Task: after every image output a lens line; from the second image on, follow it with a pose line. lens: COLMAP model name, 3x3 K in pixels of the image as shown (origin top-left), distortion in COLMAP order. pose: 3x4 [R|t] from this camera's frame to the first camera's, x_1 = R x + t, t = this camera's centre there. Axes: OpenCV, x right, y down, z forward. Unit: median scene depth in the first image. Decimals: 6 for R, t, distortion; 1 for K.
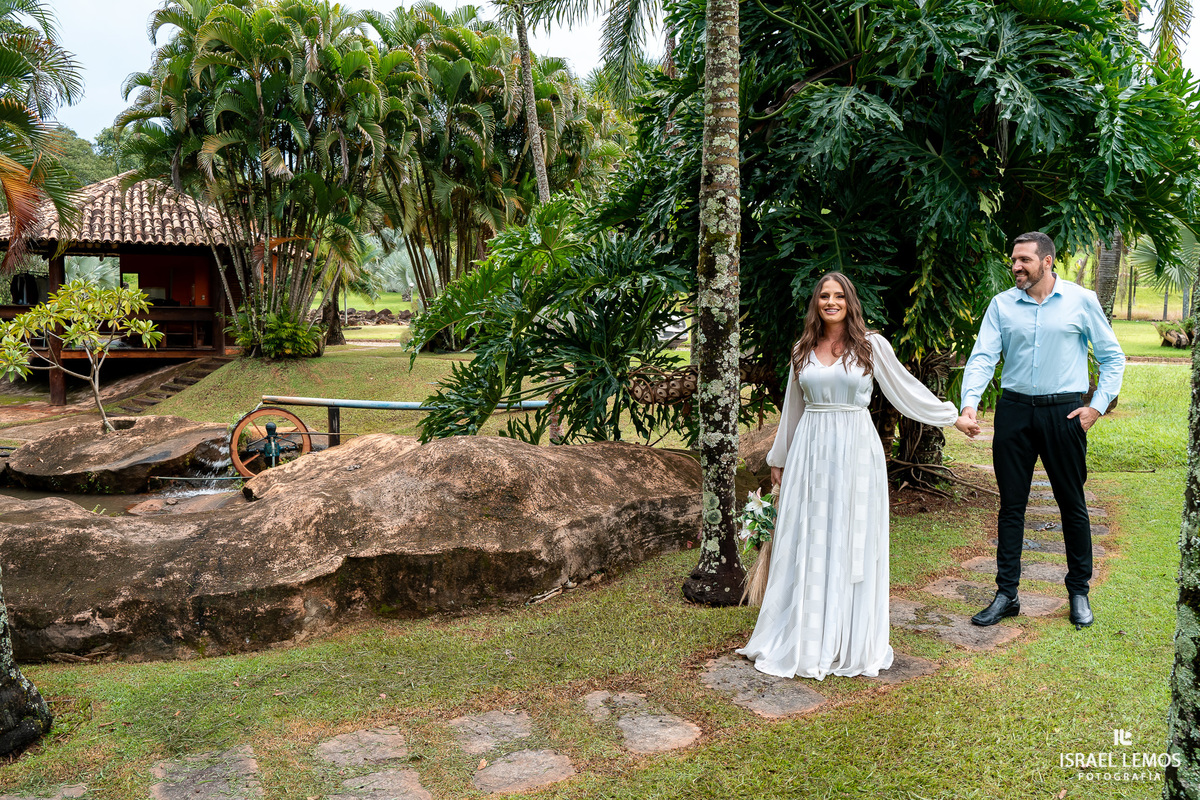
lens RADIAL K [[971.4, 0, 601.8], [0, 971.4, 387.3], [0, 0, 1]] dist [-0.117473, 0.101182]
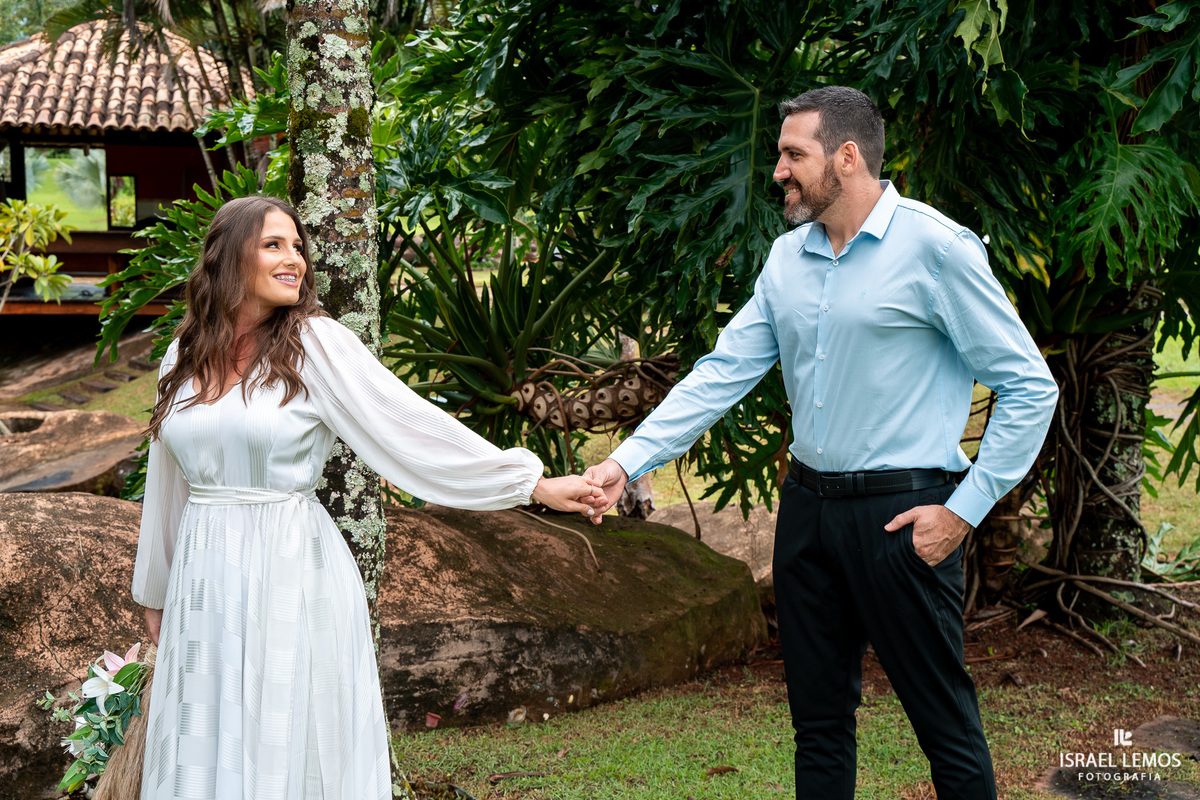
lens RADIAL K [[1640.1, 0, 600.2], [0, 1640.1, 392.9], [0, 0, 1]] dist [0.002600, 0.499622]
pose [[0.961850, 0.021790, -0.272710, 0.404100], [-0.016483, 0.999628, 0.021737, -0.029924], [0.273082, -0.016413, 0.961851, 0.191774]]
